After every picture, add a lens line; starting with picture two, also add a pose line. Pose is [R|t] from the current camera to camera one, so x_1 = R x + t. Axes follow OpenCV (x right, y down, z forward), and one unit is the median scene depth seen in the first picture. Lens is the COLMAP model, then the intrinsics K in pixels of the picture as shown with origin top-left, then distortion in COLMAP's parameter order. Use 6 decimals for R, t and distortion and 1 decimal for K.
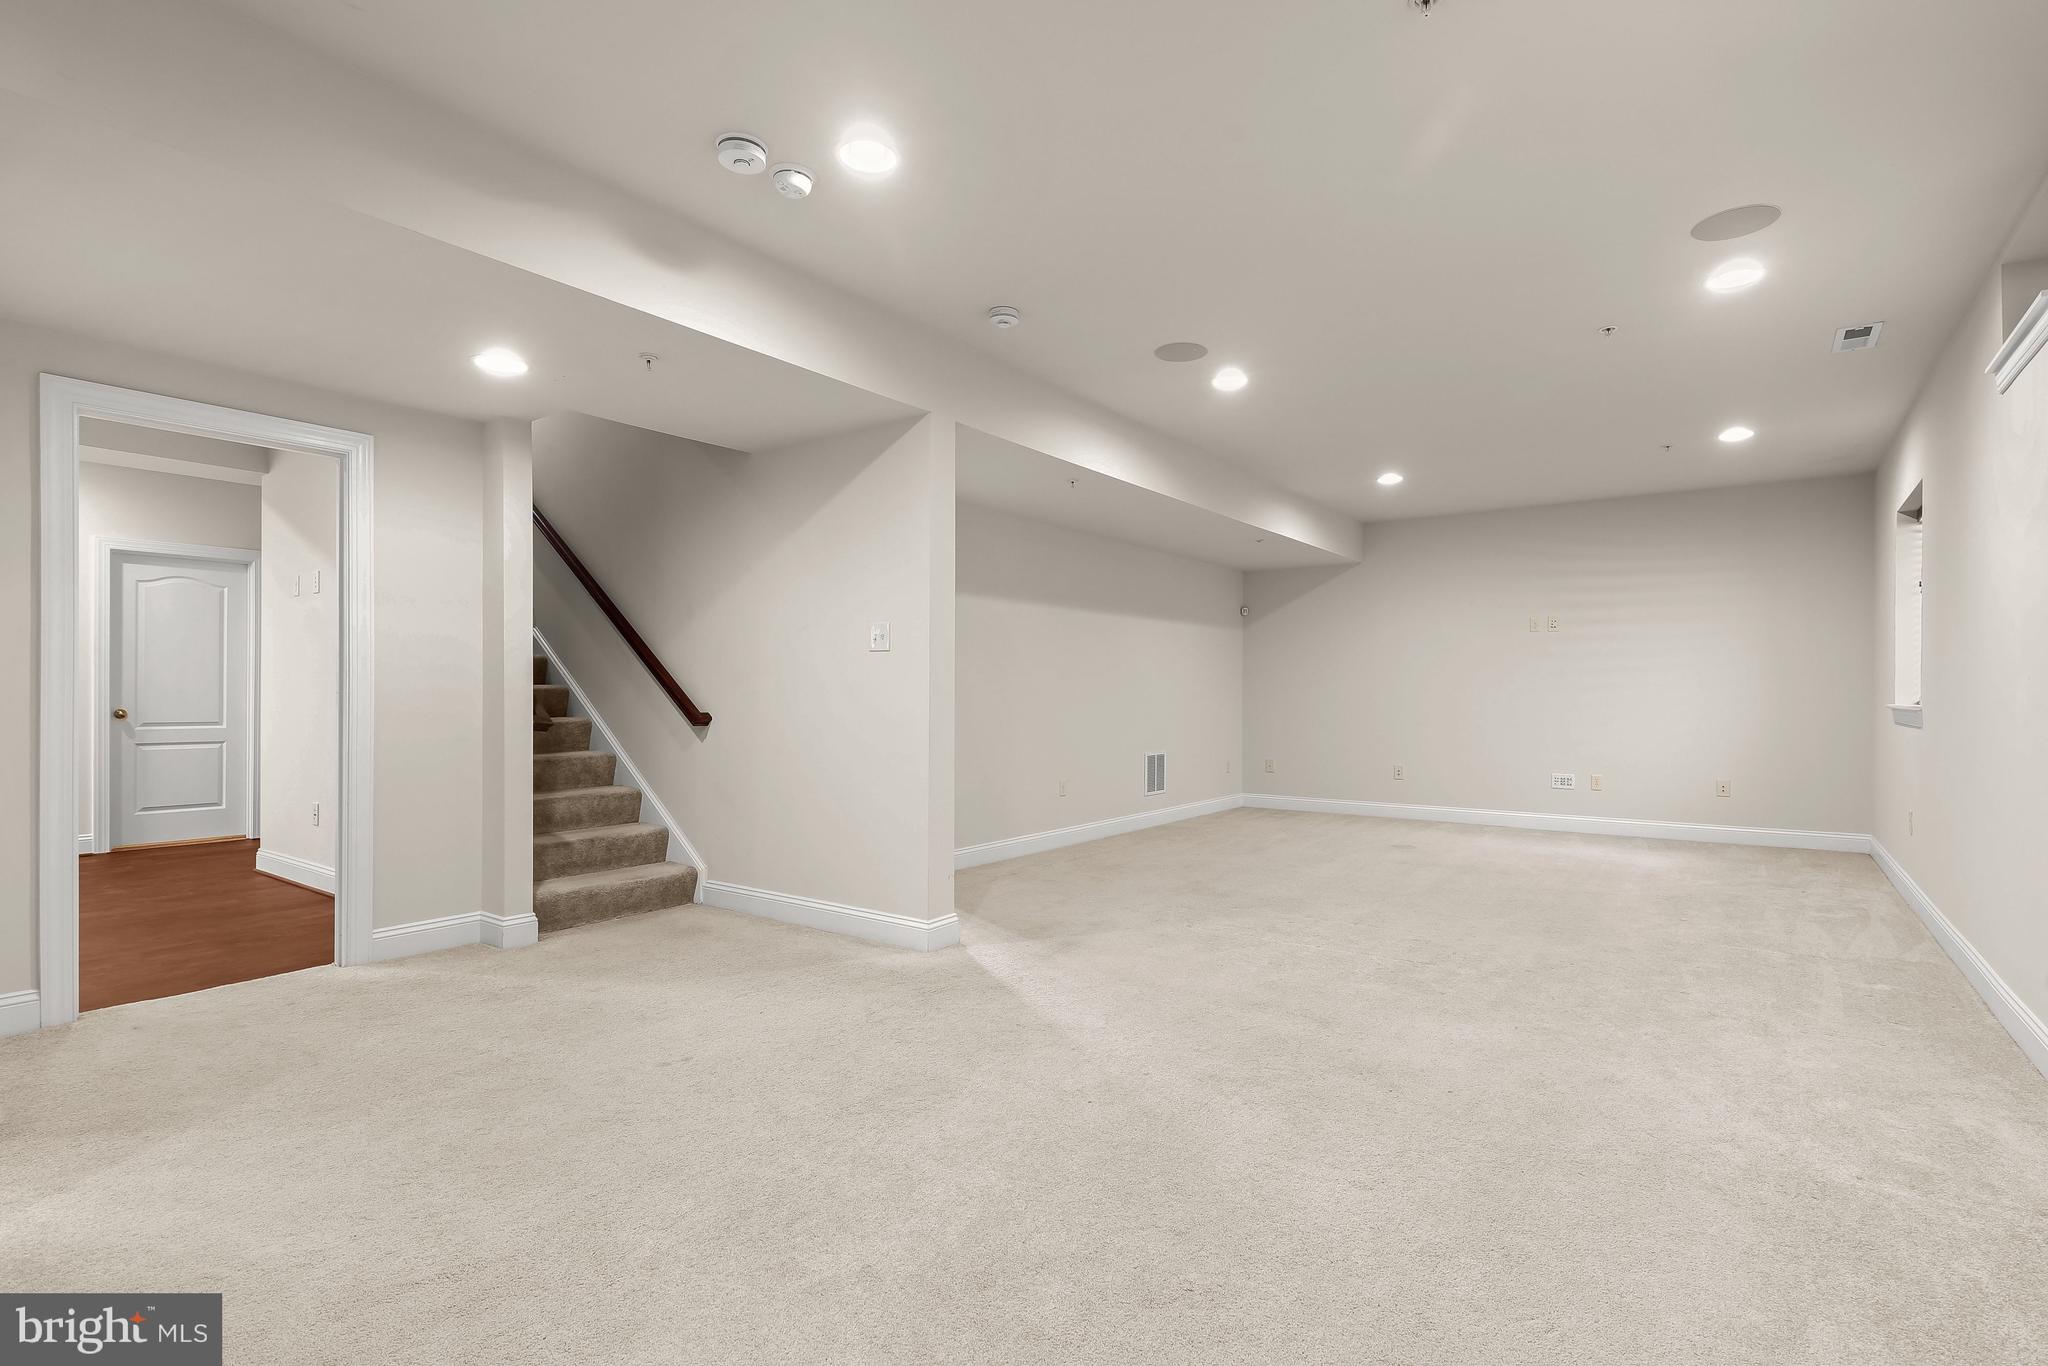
lens RADIAL K [[940.4, 0, 1021.5], [0, 940.4, 687.5], [0, 0, 1]] dist [0.000613, 0.001087]
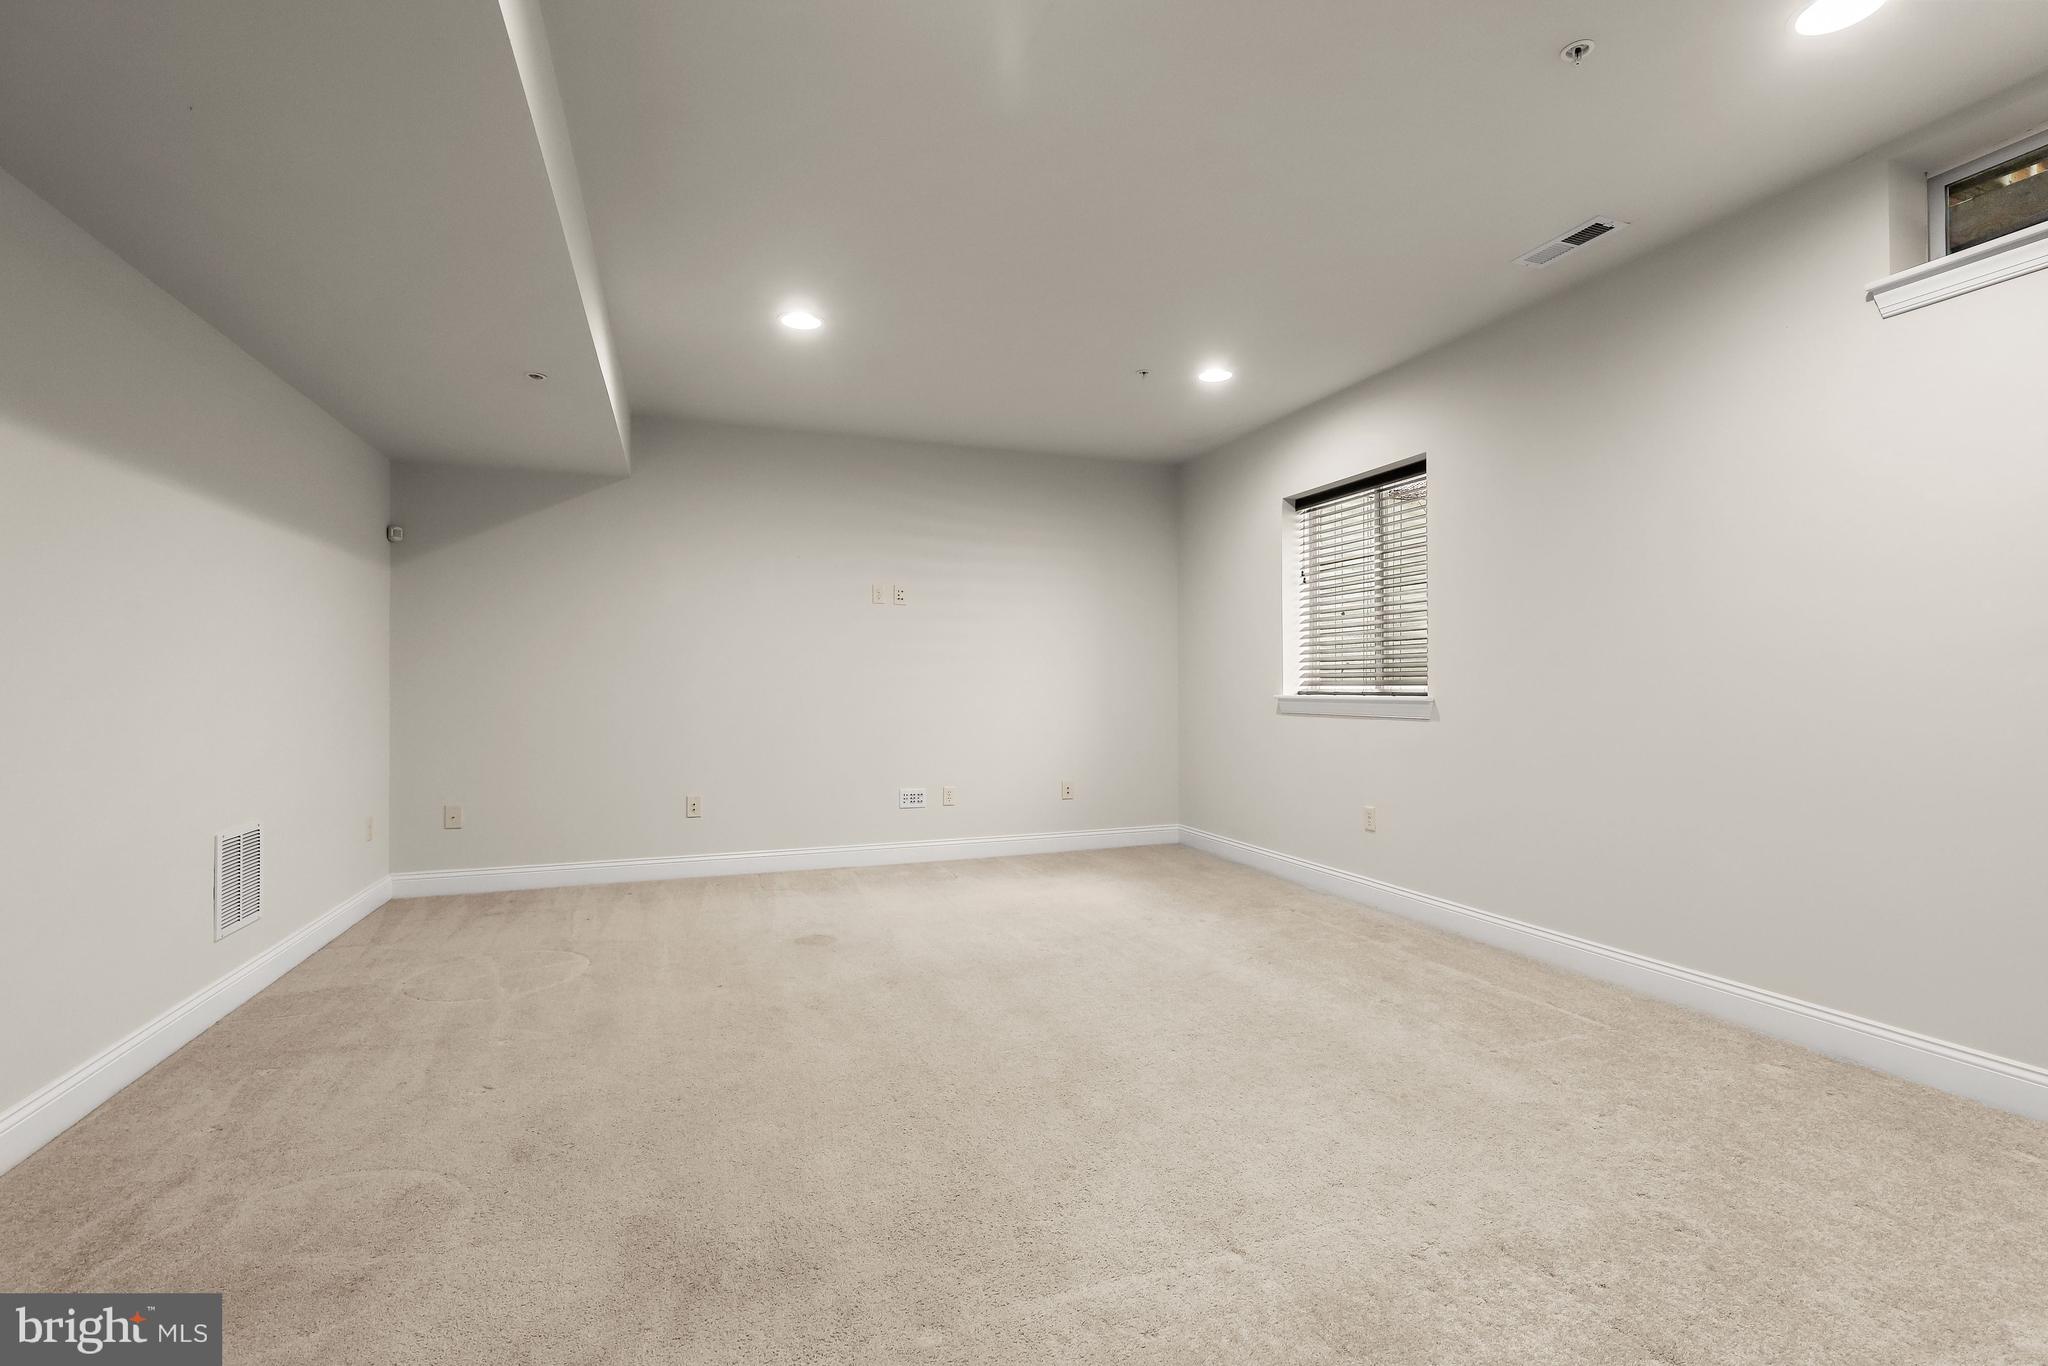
lens RADIAL K [[940.4, 0, 1066.6], [0, 940.4, 677.3], [0, 0, 1]] dist [0.000613, 0.001087]
pose [[0.525116, 0.008113, 0.850992, -0.019431], [-0.000406, 0.999957, -0.009283, 0.007104], [-0.851031, 0.004529, 0.525097, 0.474053]]
